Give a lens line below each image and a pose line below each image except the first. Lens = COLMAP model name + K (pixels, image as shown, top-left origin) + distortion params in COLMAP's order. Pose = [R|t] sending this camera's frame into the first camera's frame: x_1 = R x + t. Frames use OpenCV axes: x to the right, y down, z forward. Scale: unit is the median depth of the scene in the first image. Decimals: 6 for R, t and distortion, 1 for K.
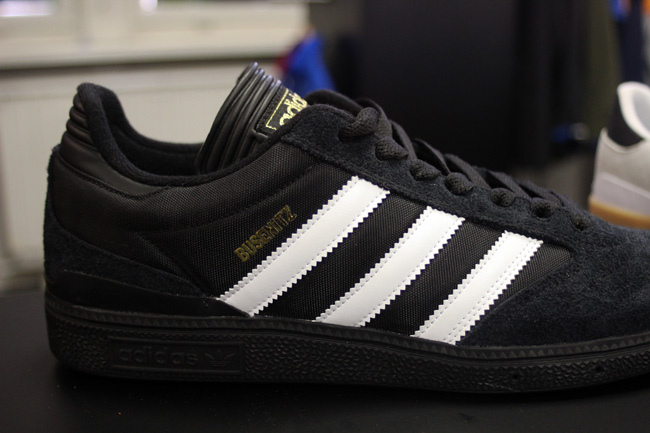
lens RADIAL K [[814.9, 0, 325.0], [0, 814.9, 216.5], [0, 0, 1]] dist [-0.172538, 0.062497]
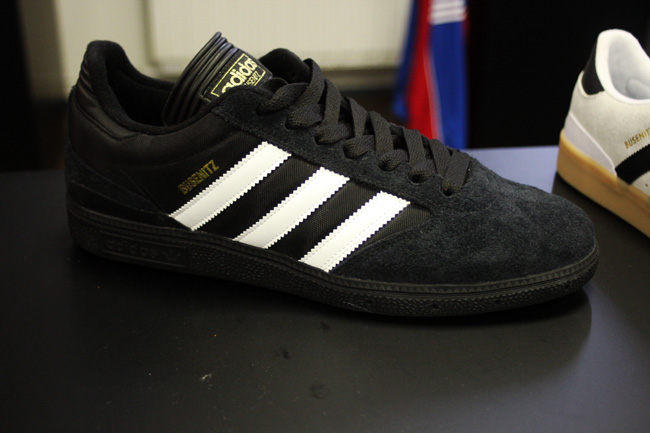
lens RADIAL K [[814.9, 0, 325.0], [0, 814.9, 216.5], [0, 0, 1]] dist [-0.172538, 0.062497]
pose [[0.975626, 0.122794, -0.181867, 0.385503], [-0.076251, 0.966837, 0.243745, -0.259642], [0.205766, -0.223937, 0.952635, -0.278236]]
